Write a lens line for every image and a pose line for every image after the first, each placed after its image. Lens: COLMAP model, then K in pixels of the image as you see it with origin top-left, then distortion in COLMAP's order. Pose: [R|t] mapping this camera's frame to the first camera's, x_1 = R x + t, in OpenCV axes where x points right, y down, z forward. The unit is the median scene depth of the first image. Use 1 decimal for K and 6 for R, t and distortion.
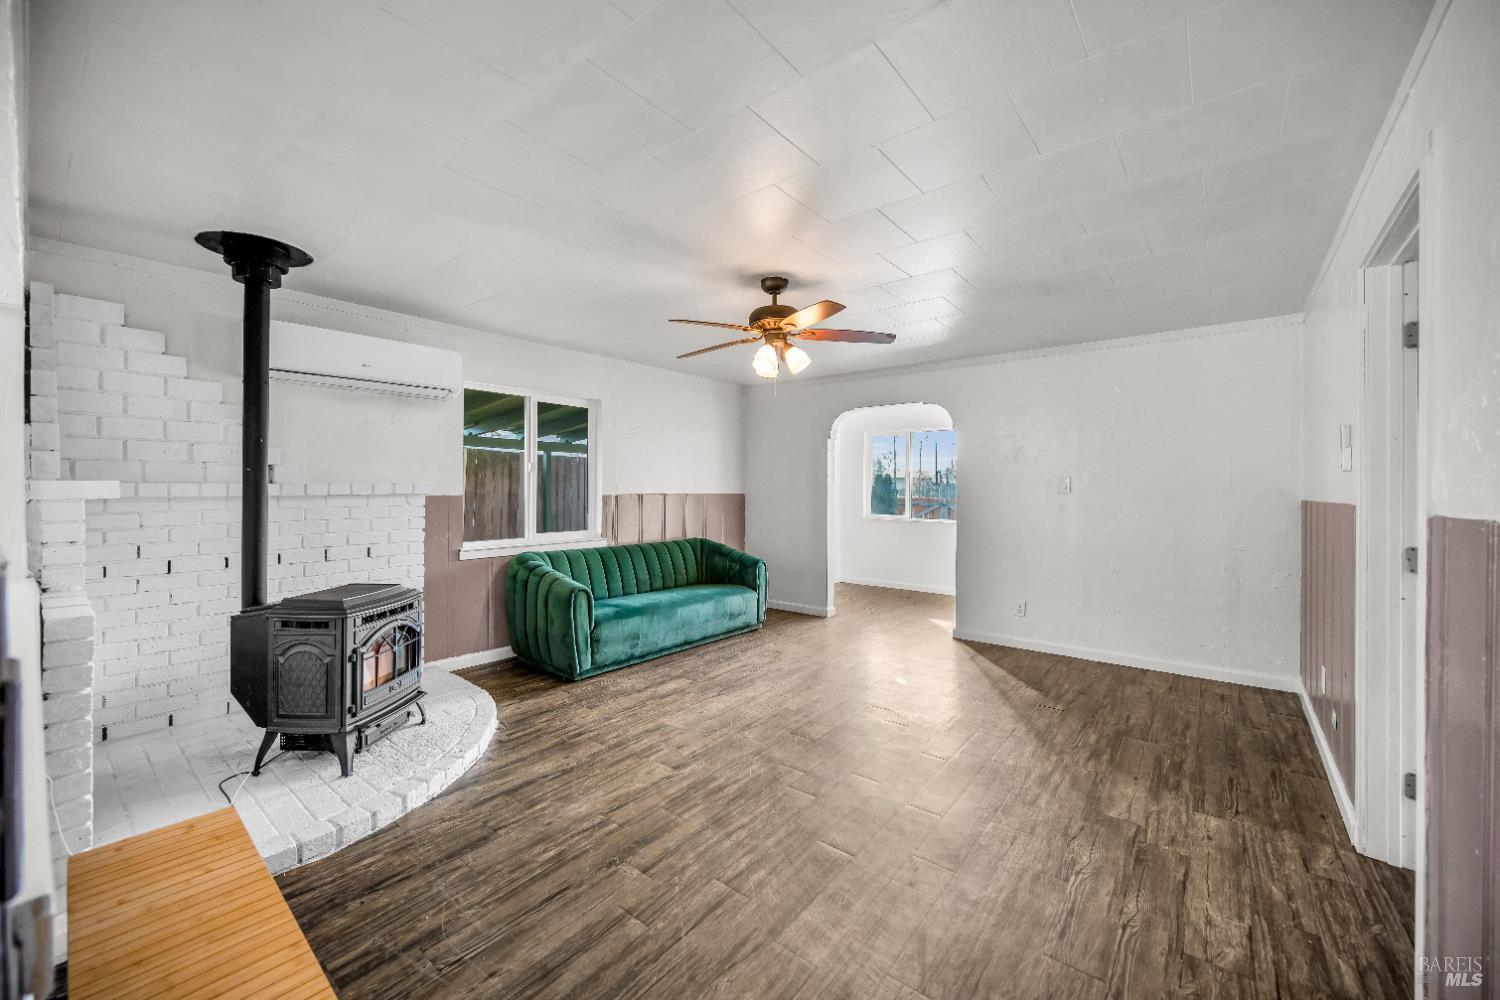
lens RADIAL K [[588.4, 0, 746.7], [0, 588.4, 489.7], [0, 0, 1]] dist [-0.006839, -0.000362]
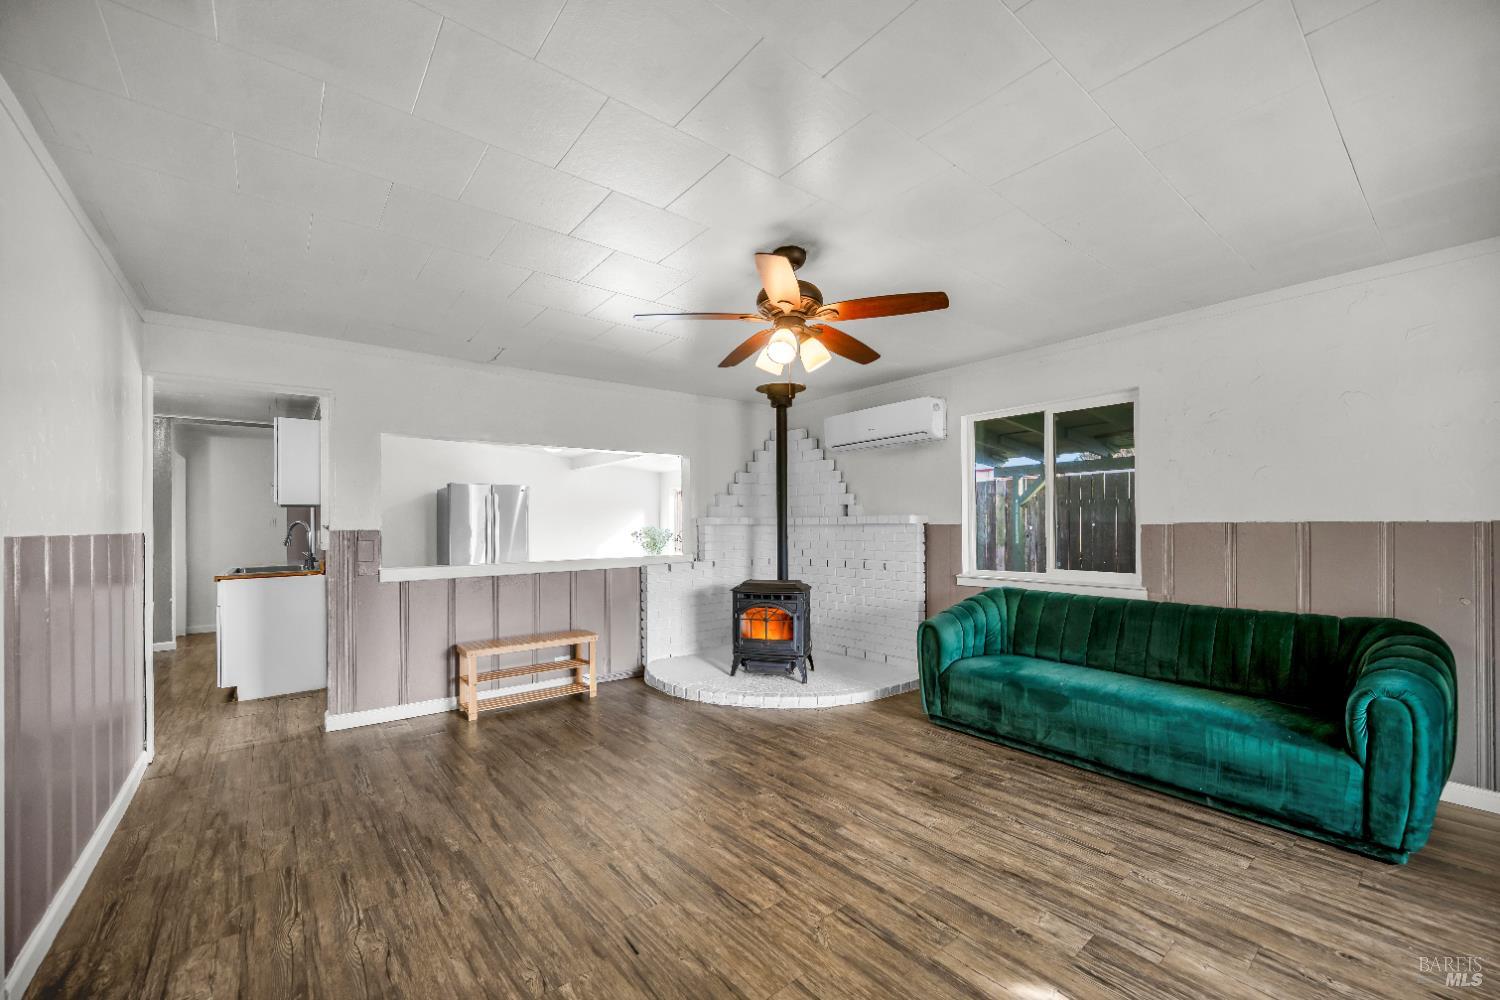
lens RADIAL K [[588.4, 0, 757.2], [0, 588.4, 528.1], [0, 0, 1]] dist [-0.006839, -0.000362]
pose [[-0.200190, 0.004409, -0.979747, 0.675606], [0.005451, 0.999979, 0.003386, 0.009315], [0.979742, -0.004663, -0.200210, 0.905177]]
